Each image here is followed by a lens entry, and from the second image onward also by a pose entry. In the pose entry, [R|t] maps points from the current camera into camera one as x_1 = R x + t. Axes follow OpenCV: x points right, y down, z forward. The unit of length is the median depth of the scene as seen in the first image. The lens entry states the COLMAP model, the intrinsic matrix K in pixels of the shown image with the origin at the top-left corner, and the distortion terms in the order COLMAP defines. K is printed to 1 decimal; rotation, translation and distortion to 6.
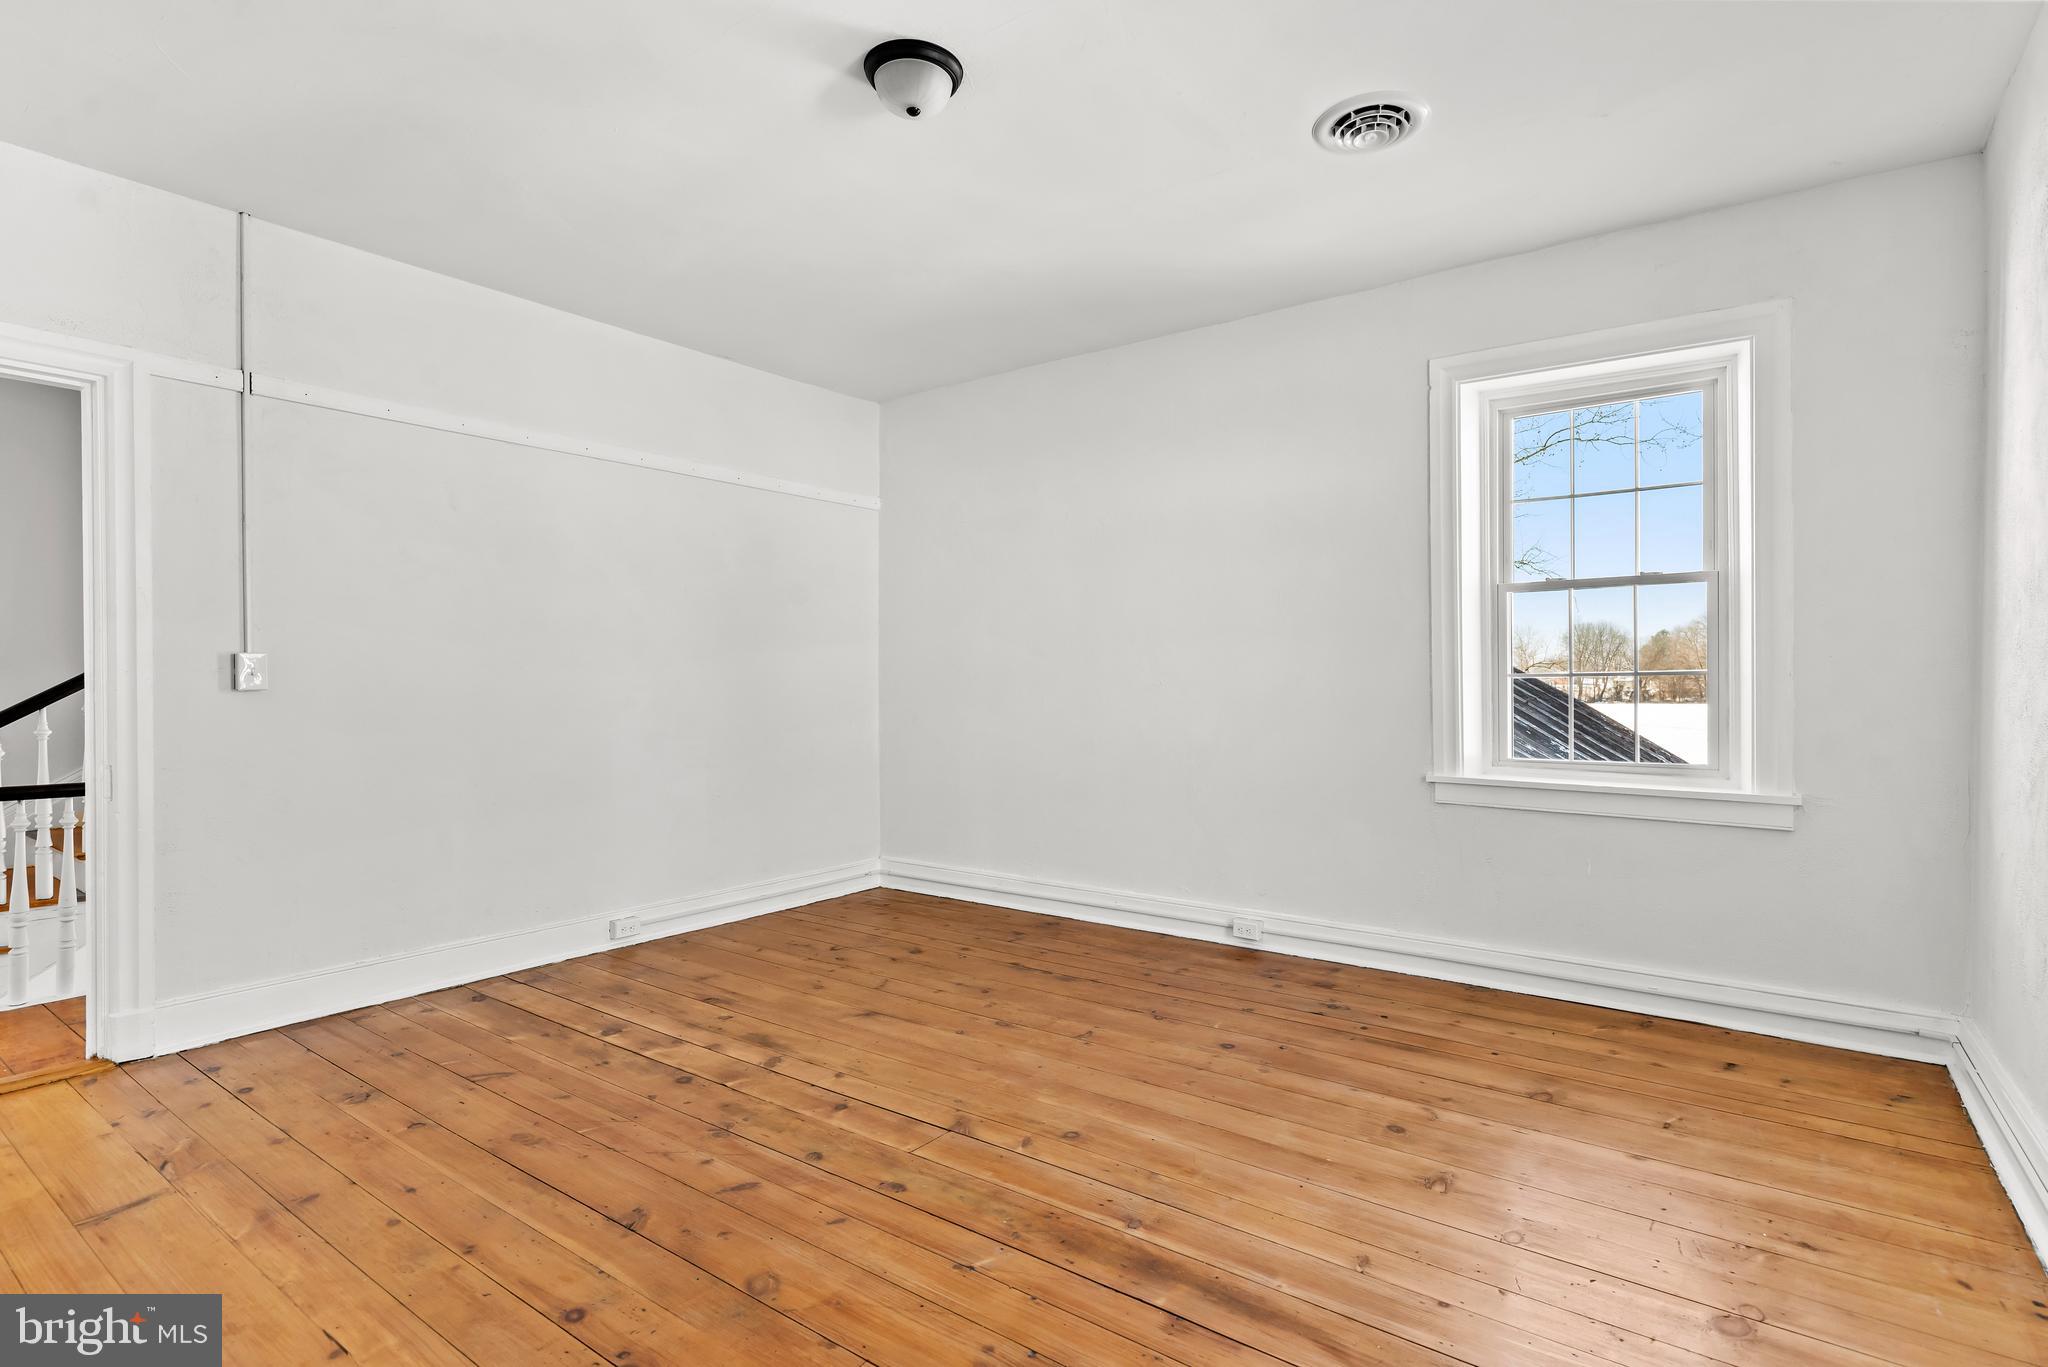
lens RADIAL K [[992.2, 0, 1037.1], [0, 992.2, 683.6], [0, 0, 1]] dist [0.002865, 0.000417]
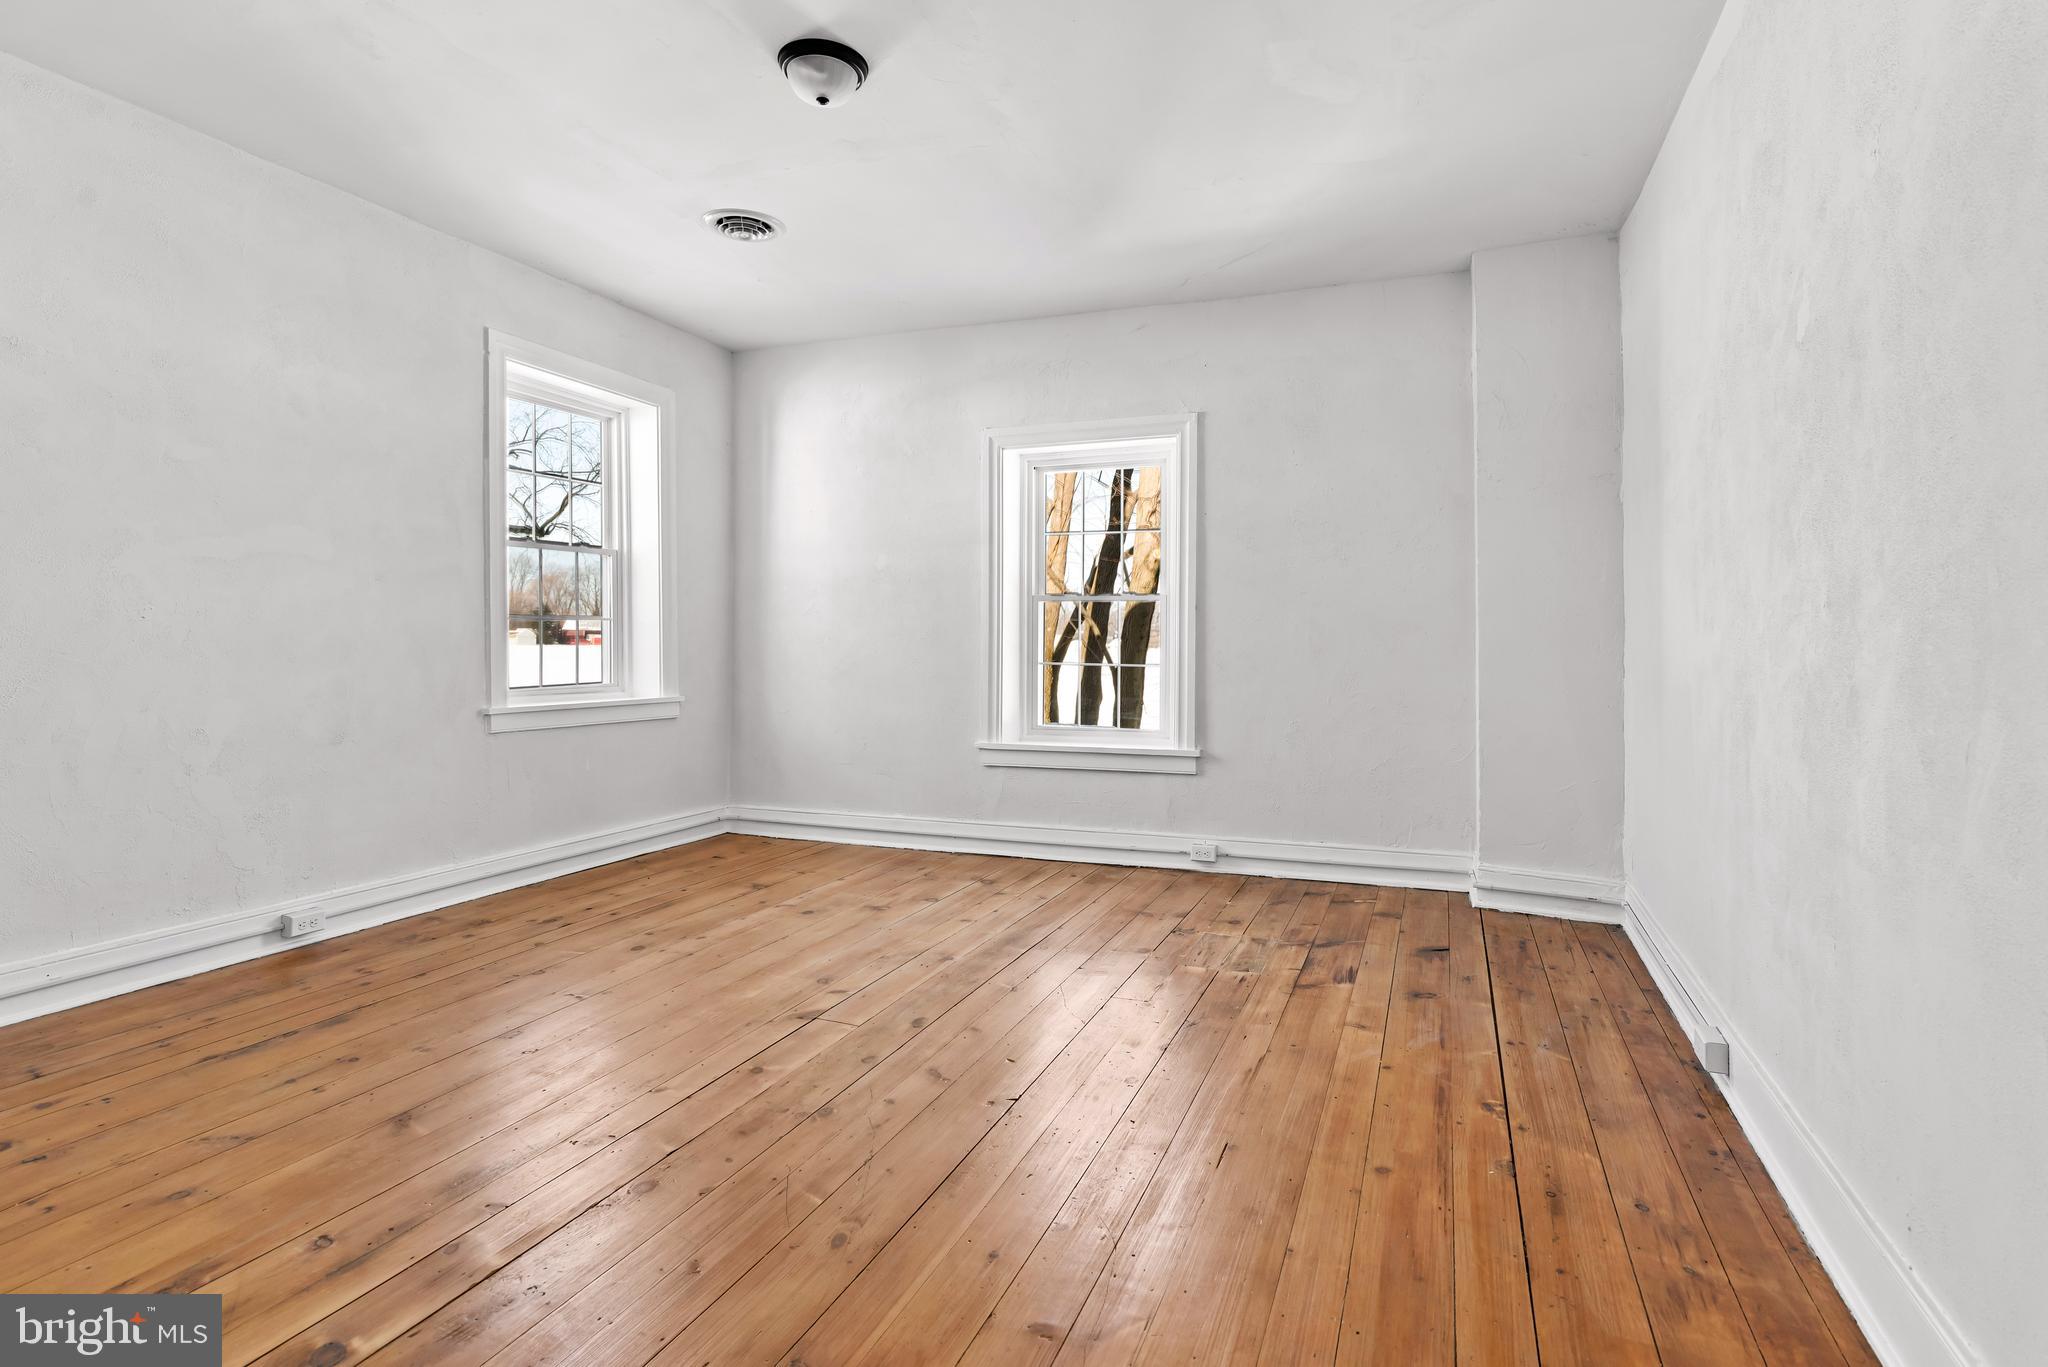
lens RADIAL K [[992.2, 0, 1076.5], [0, 992.2, 642.6], [0, 0, 1]] dist [0.002865, 0.000417]
pose [[-0.266548, -0.001856, 0.963820, -0.972913], [0.000159, 0.999998, 0.001969, 0.022218], [-0.963822, 0.000678, -0.266547, 0.799417]]
